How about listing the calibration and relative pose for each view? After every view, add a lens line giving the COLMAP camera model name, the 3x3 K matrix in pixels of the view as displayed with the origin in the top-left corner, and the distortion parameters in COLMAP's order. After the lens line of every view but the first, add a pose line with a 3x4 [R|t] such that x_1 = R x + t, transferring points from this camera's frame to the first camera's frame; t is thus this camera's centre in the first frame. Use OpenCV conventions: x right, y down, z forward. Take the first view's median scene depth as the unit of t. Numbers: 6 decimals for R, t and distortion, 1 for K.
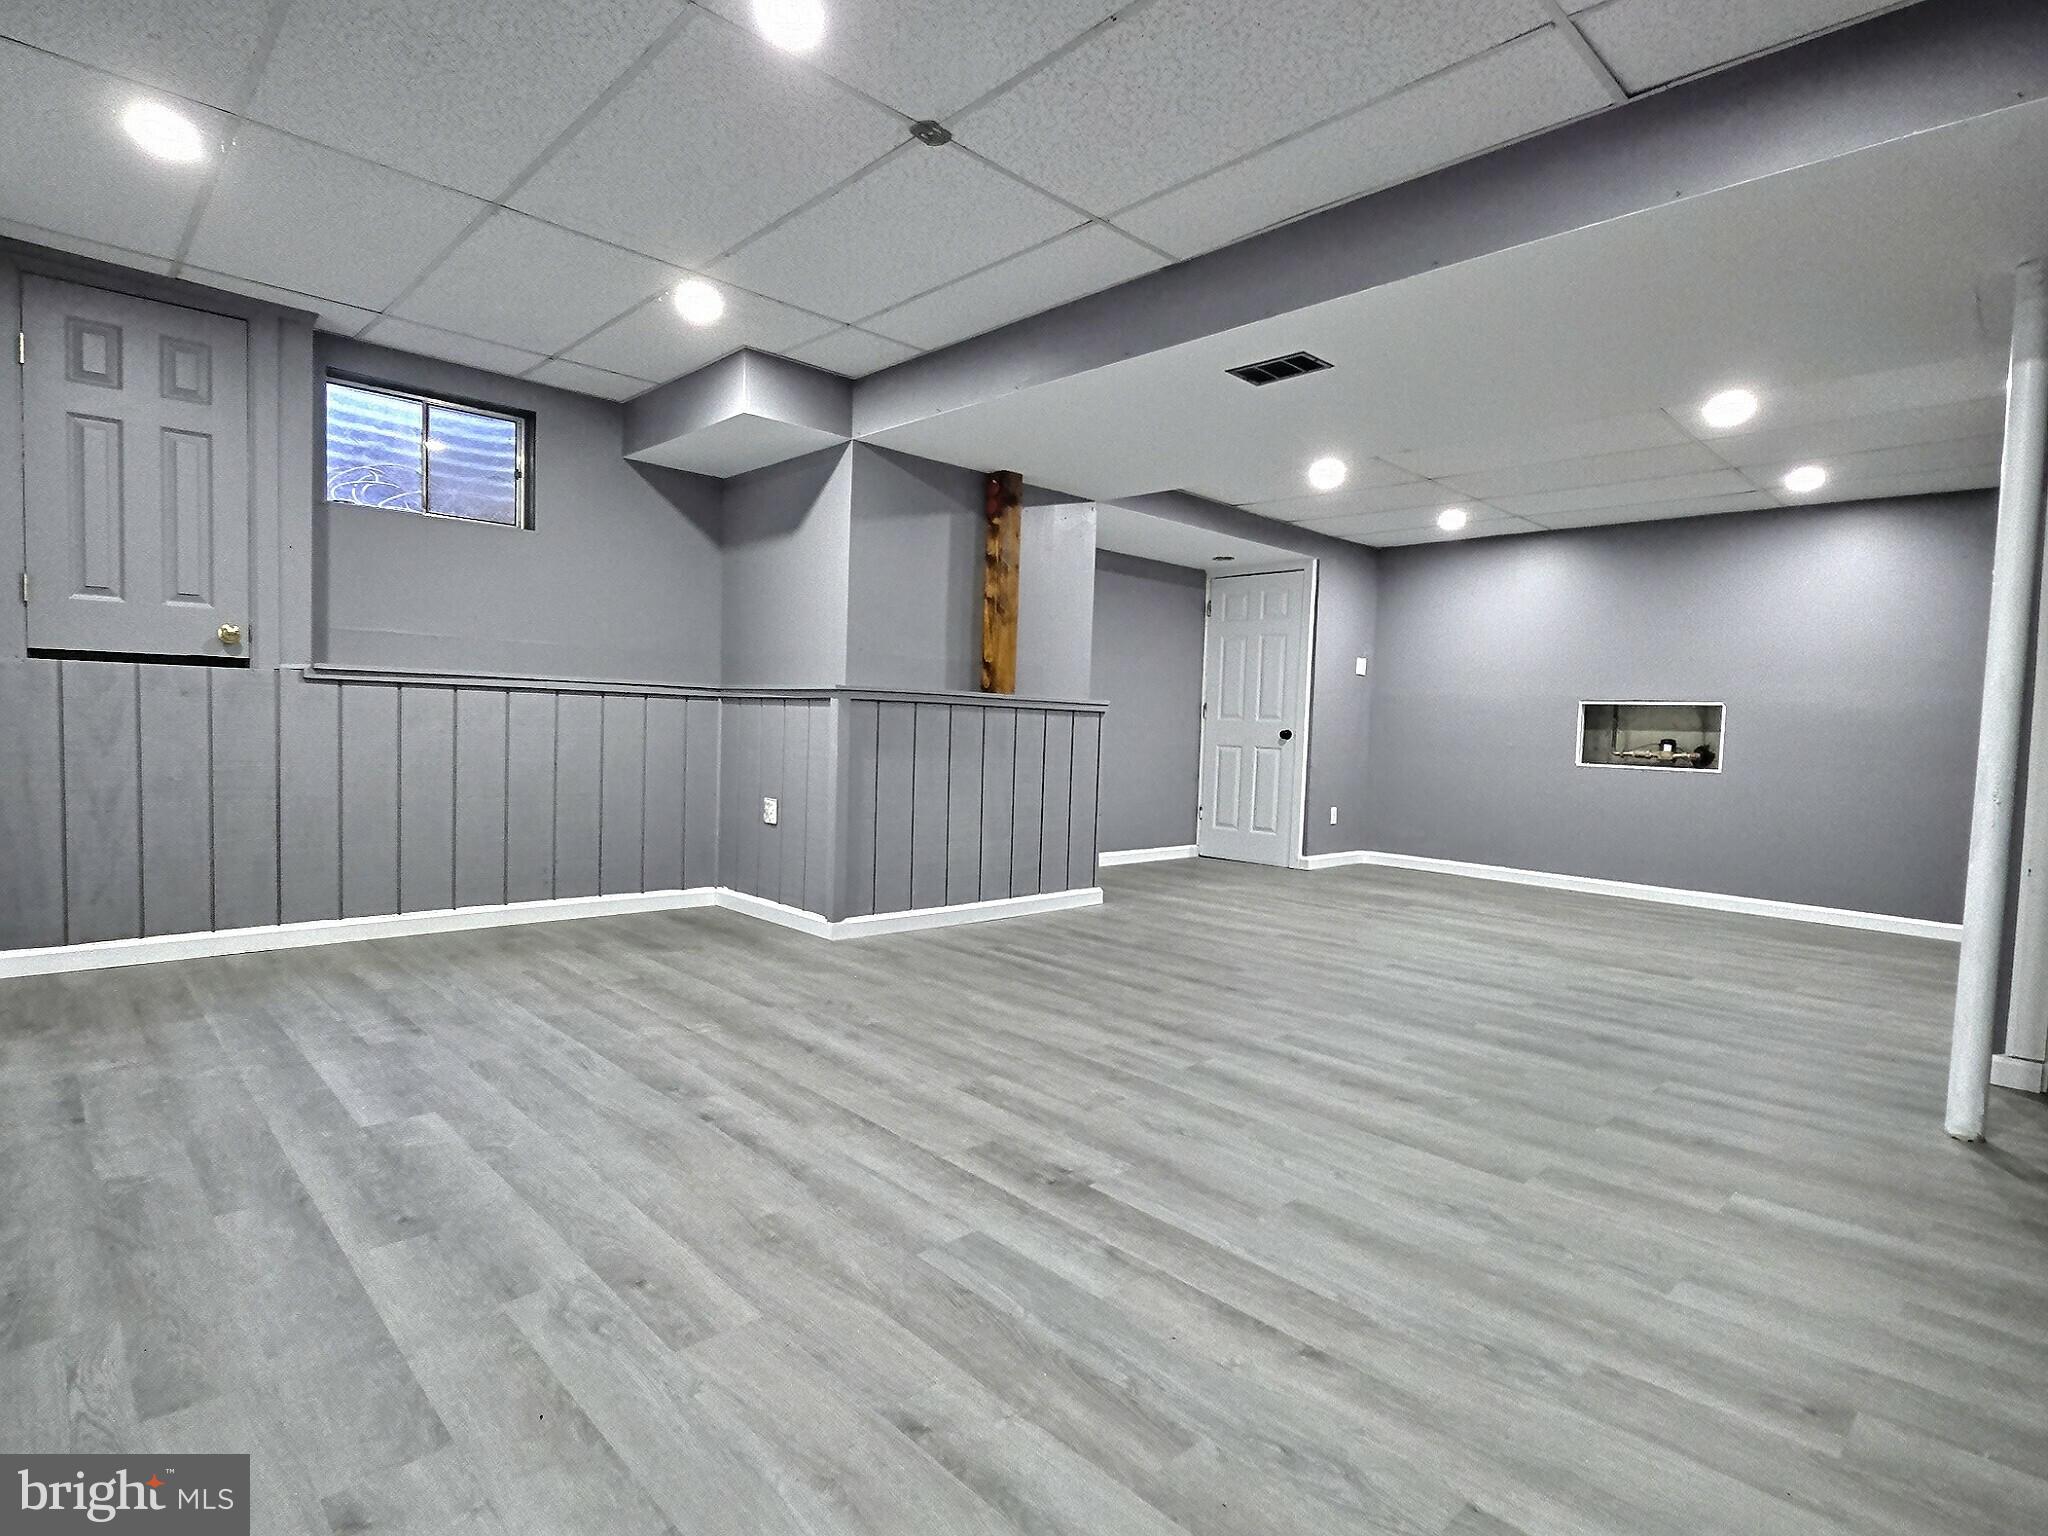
lens RADIAL K [[1059.4, 0, 1015.2], [0, 1059.4, 774.8], [0, 0, 1]] dist [-0.004219, -0.005175]
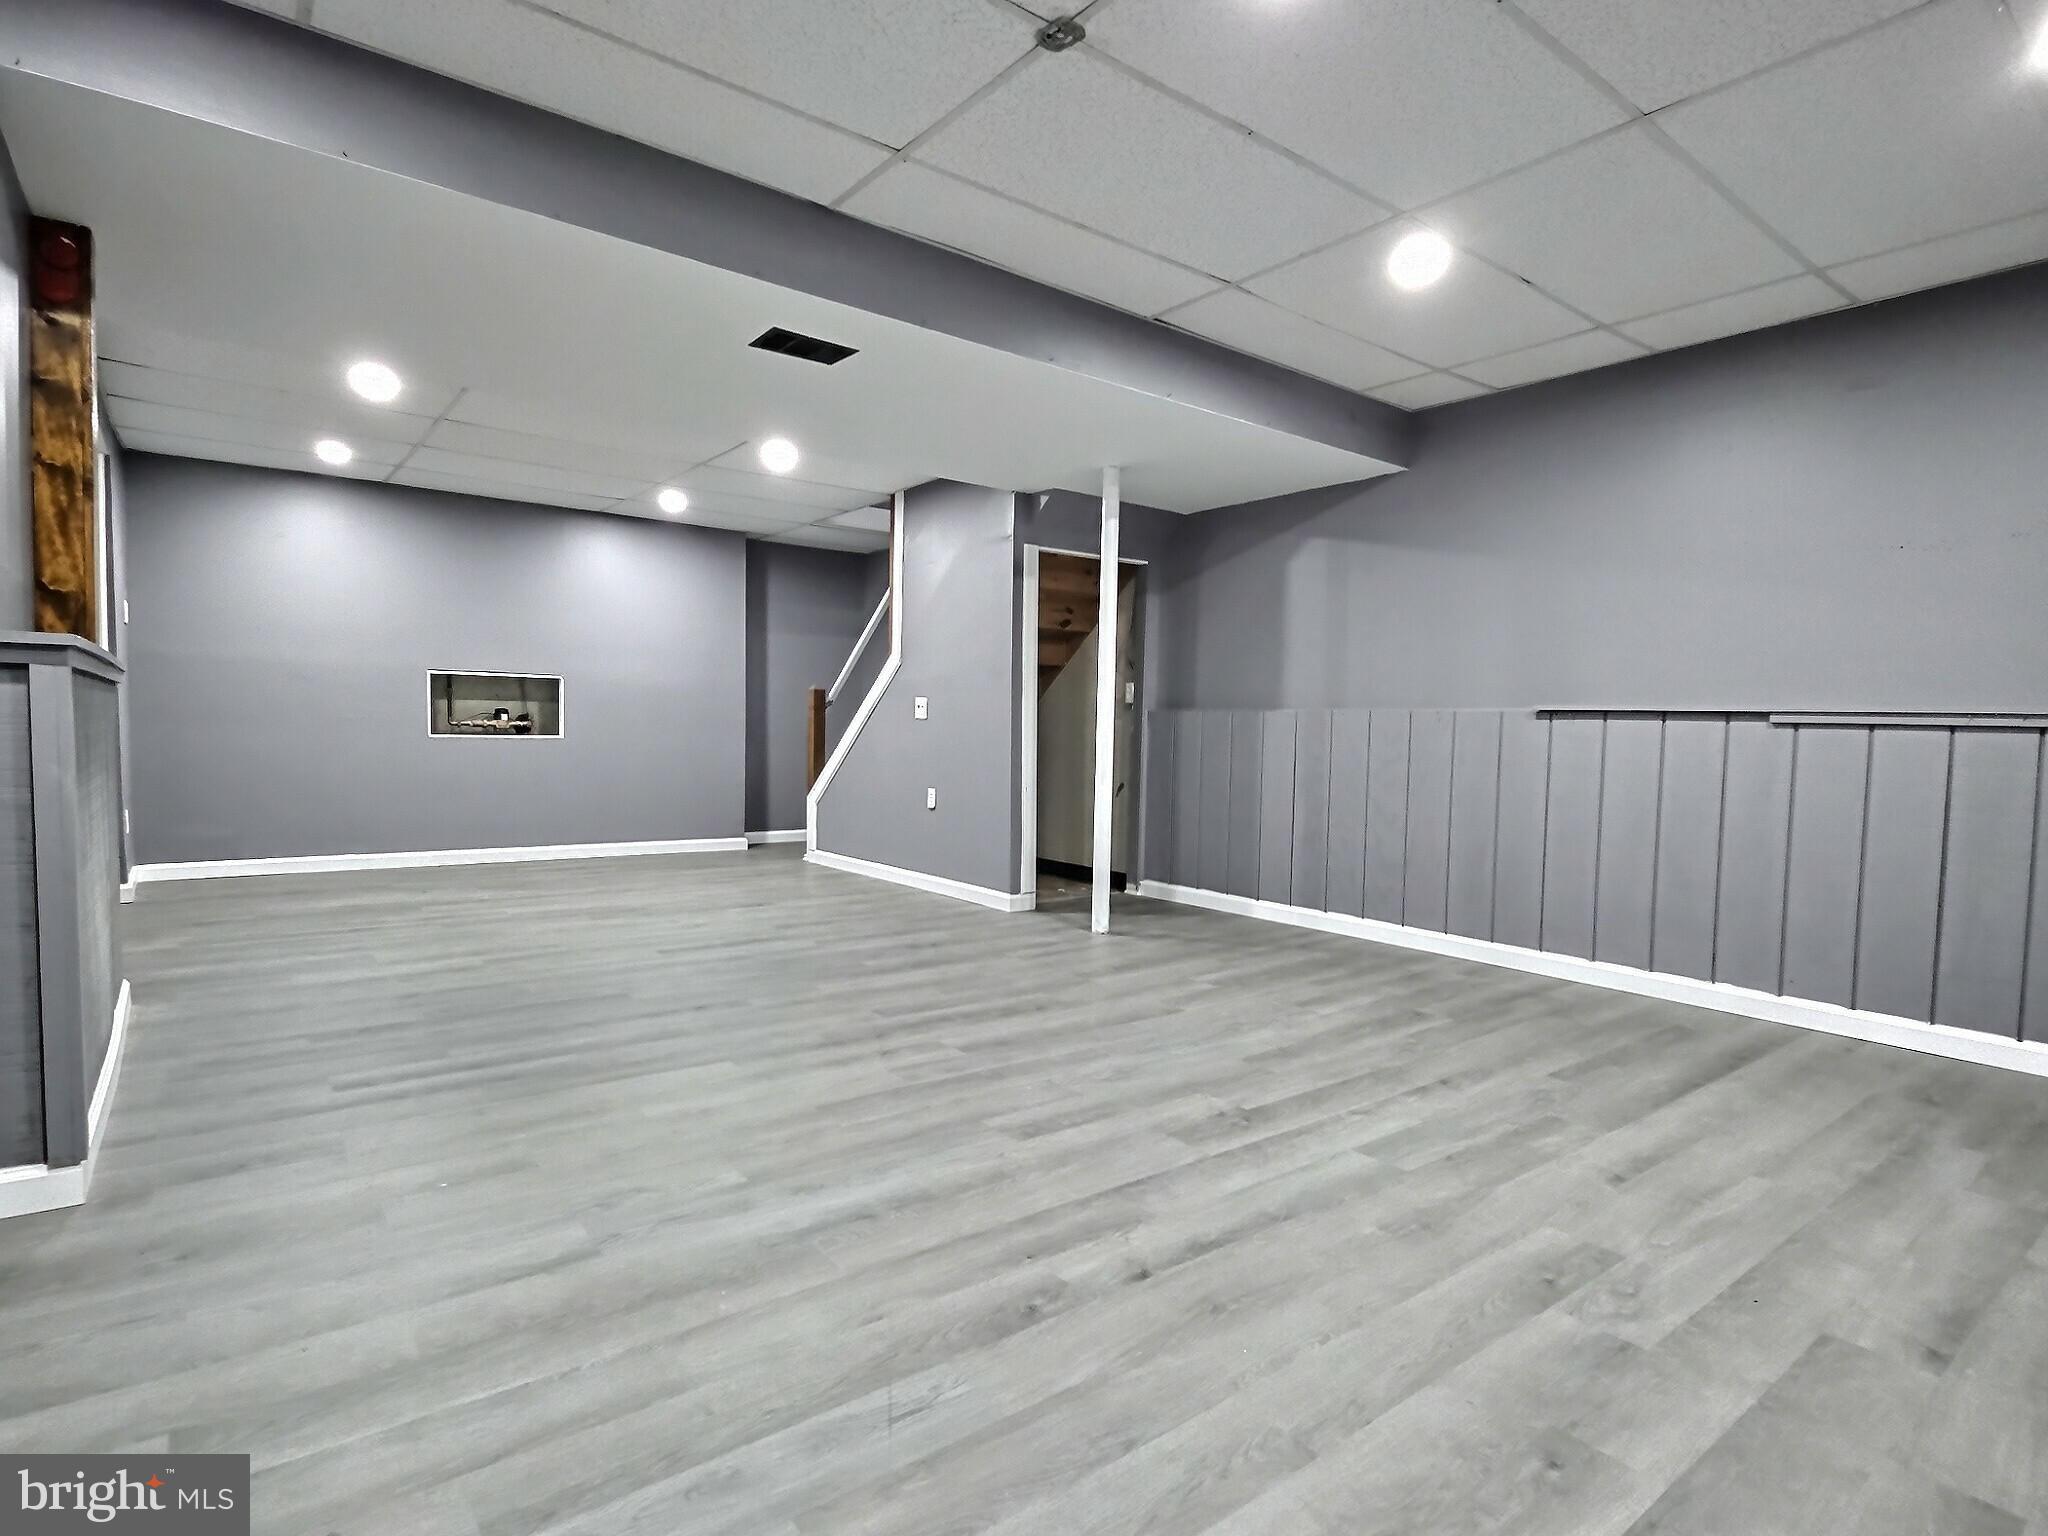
lens RADIAL K [[1059.4, 0, 1011.5], [0, 1059.4, 775.5], [0, 0, 1]] dist [-0.004219, -0.005175]
pose [[0.108589, -0.080497, 0.990822, -0.947463], [0.030881, 0.996508, 0.077574, -0.082211], [-0.993607, 0.022174, 0.110696, 0.937209]]
